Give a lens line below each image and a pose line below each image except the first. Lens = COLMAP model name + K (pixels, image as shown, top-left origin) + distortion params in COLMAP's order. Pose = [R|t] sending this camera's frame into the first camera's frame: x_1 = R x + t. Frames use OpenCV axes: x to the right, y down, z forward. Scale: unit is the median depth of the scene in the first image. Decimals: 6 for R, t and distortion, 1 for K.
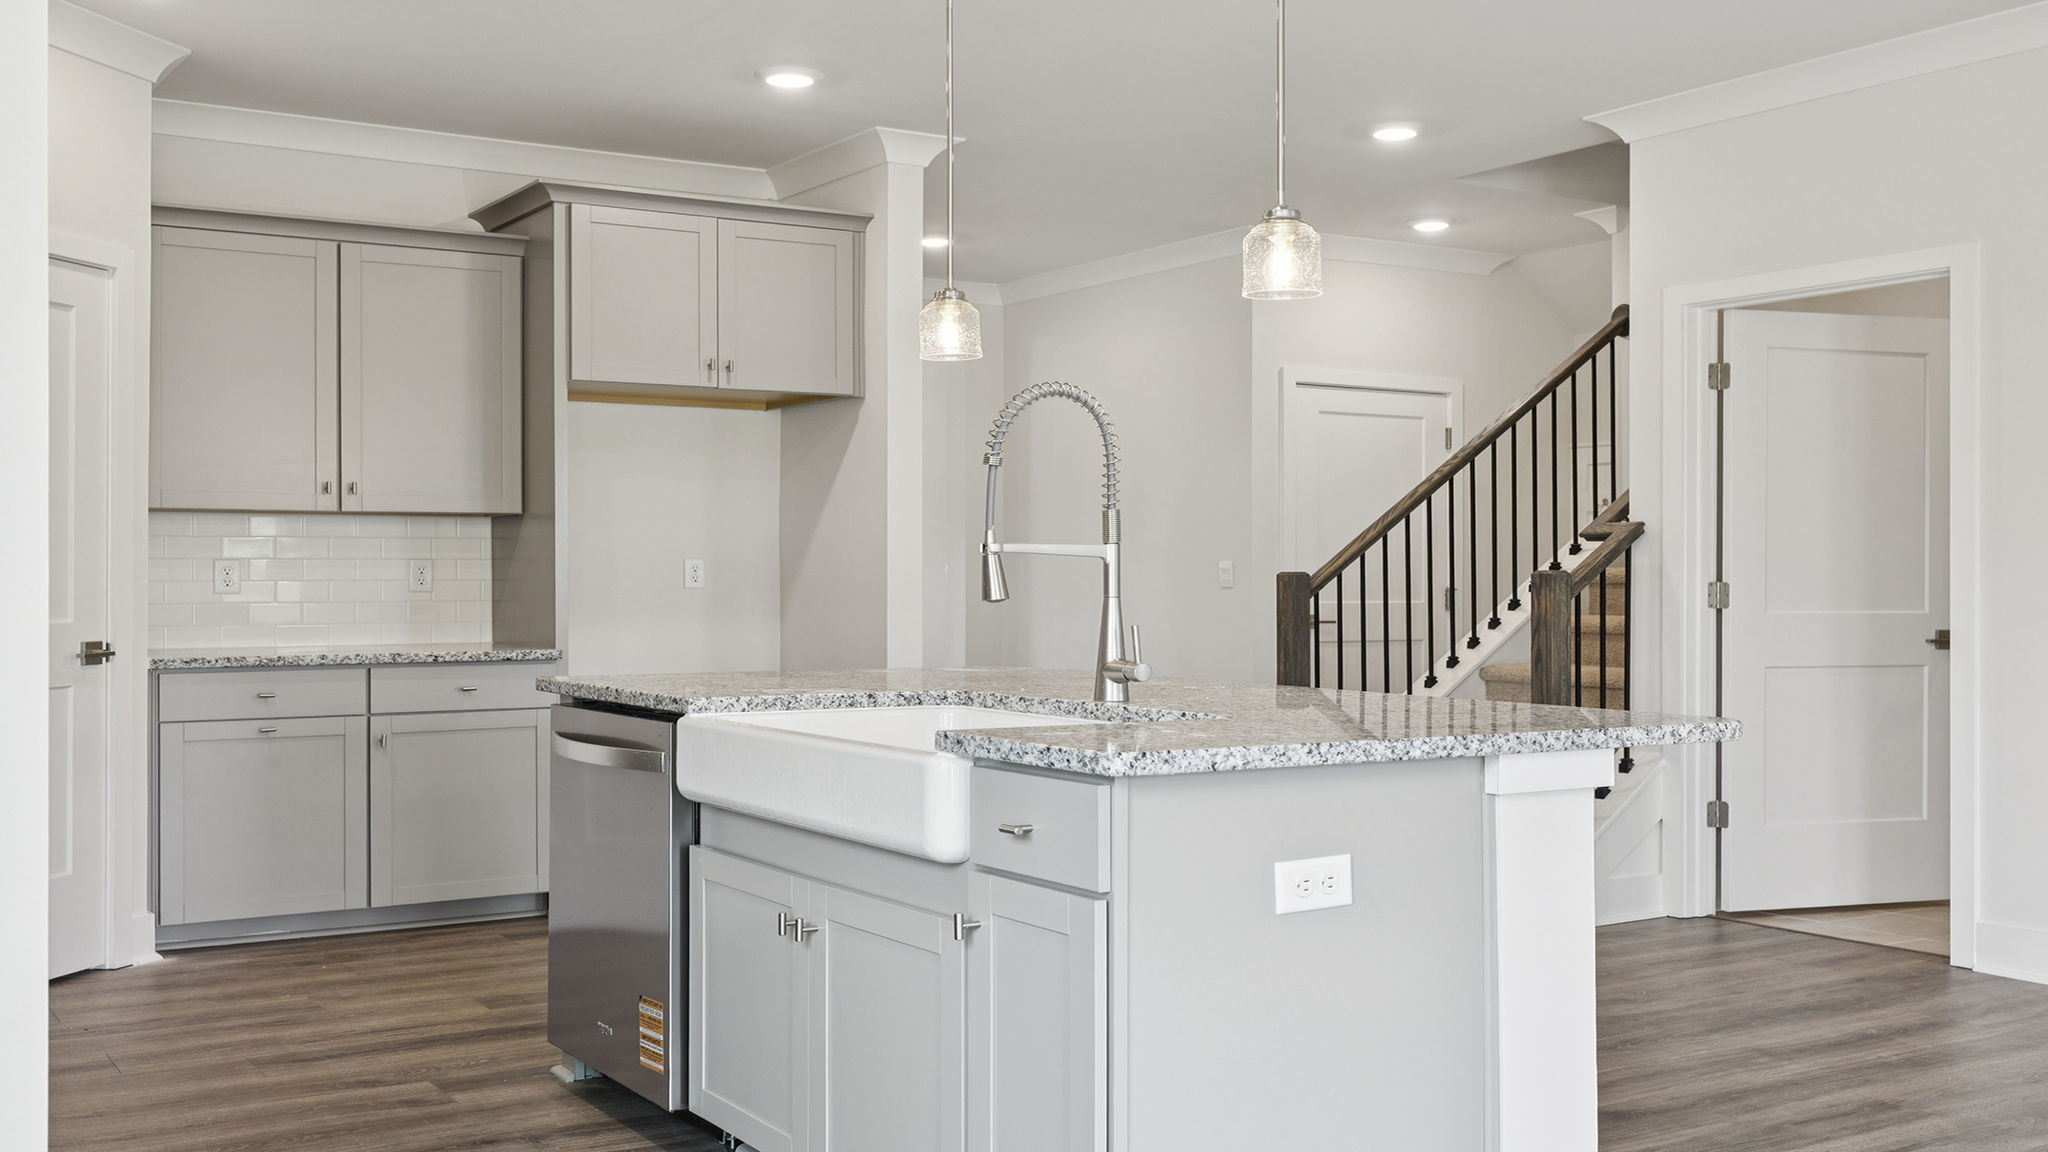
lens RADIAL K [[2034.3, 0, 1024.0], [0, 2034.3, 576.0], [0, 0, 1]] dist [0.008650, 0.006290]
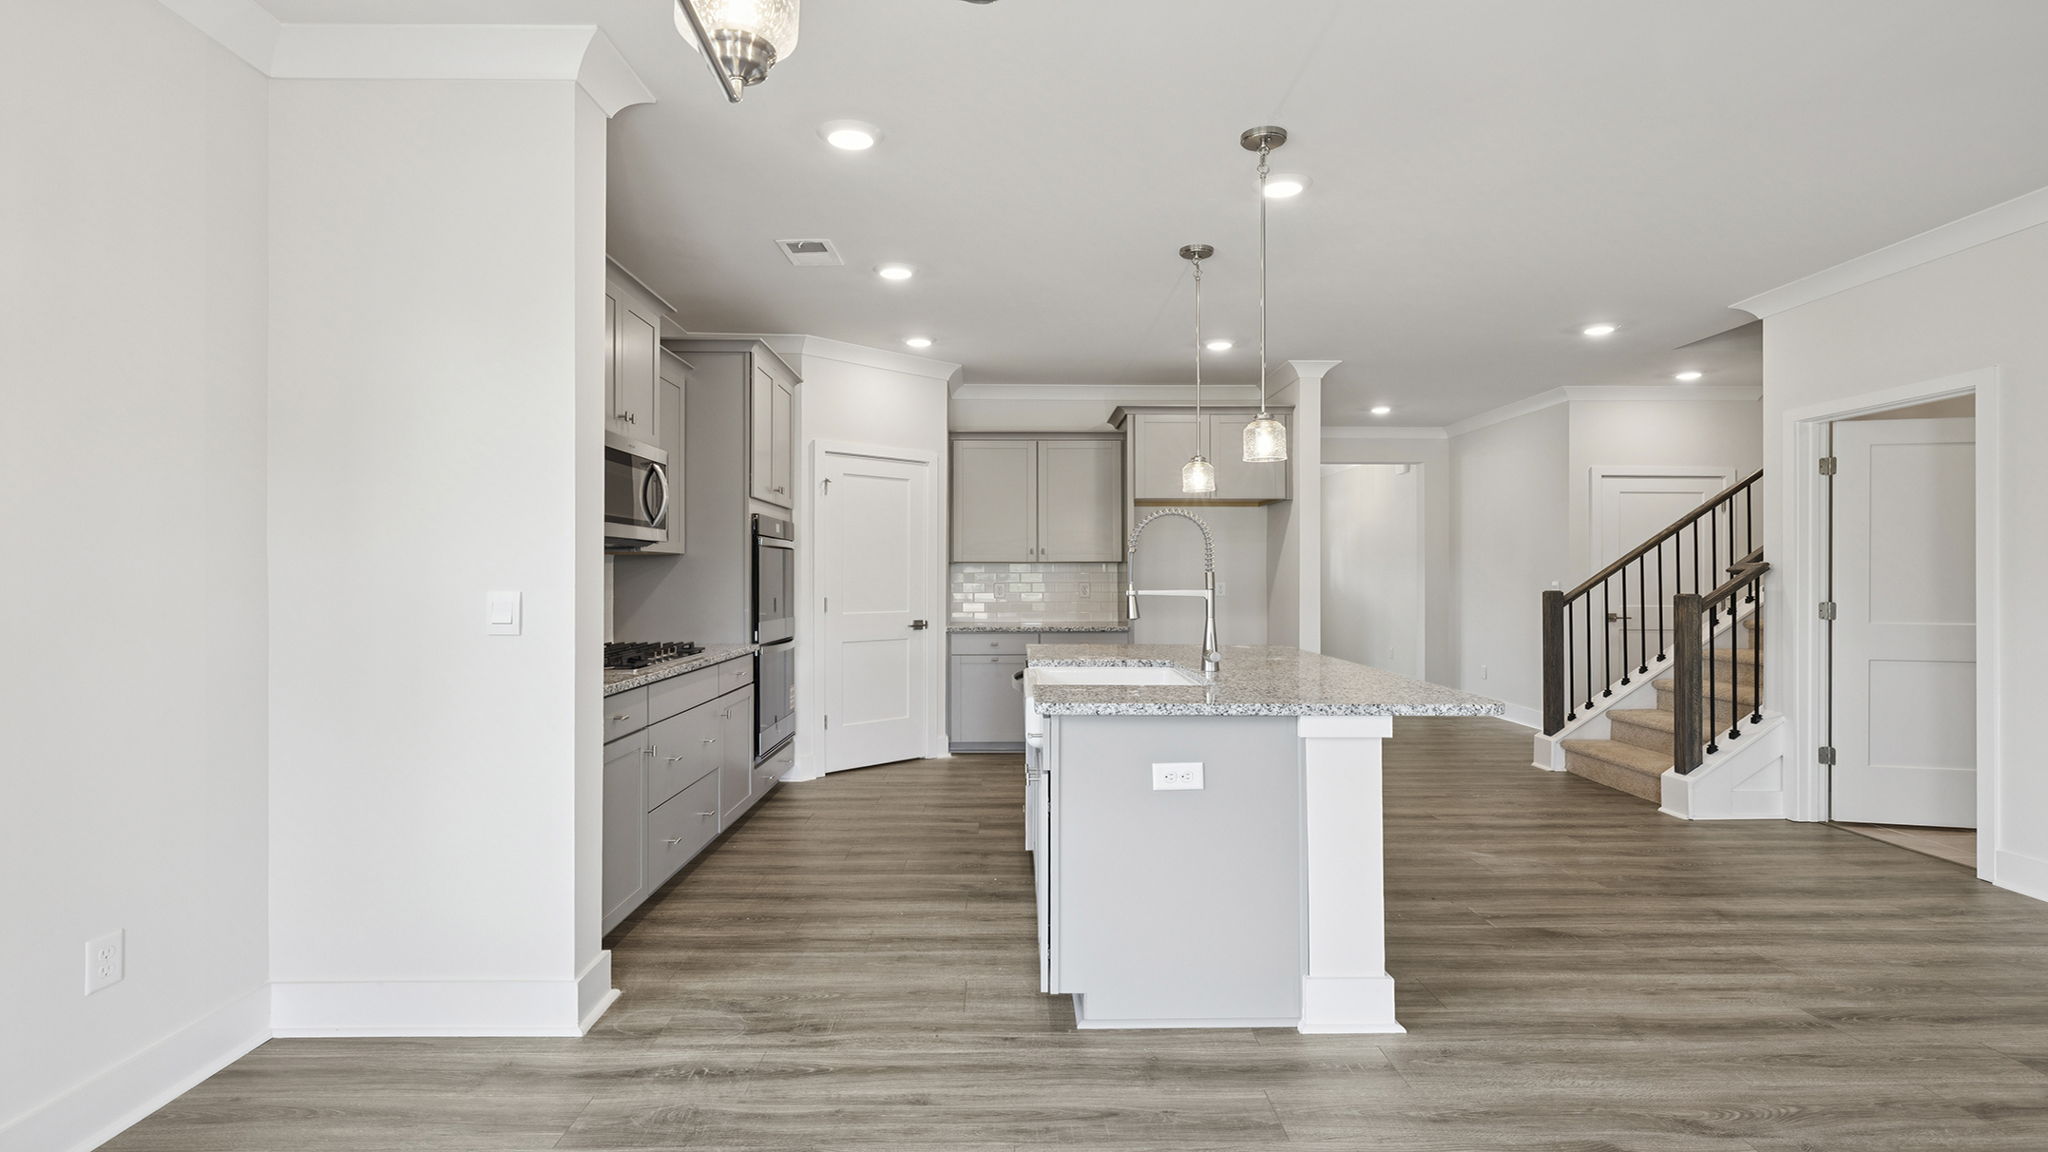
lens RADIAL K [[1014.9, 0, 1021.1], [0, 1014.9, 568.5], [0, 0, 1]] dist [0.000296, 0.000152]
pose [[0.855540, -0.003323, -0.517725, 0.229331], [-0.000517, 0.999973, -0.007272, -0.016984], [0.517736, 0.006489, 0.855516, 0.045810]]
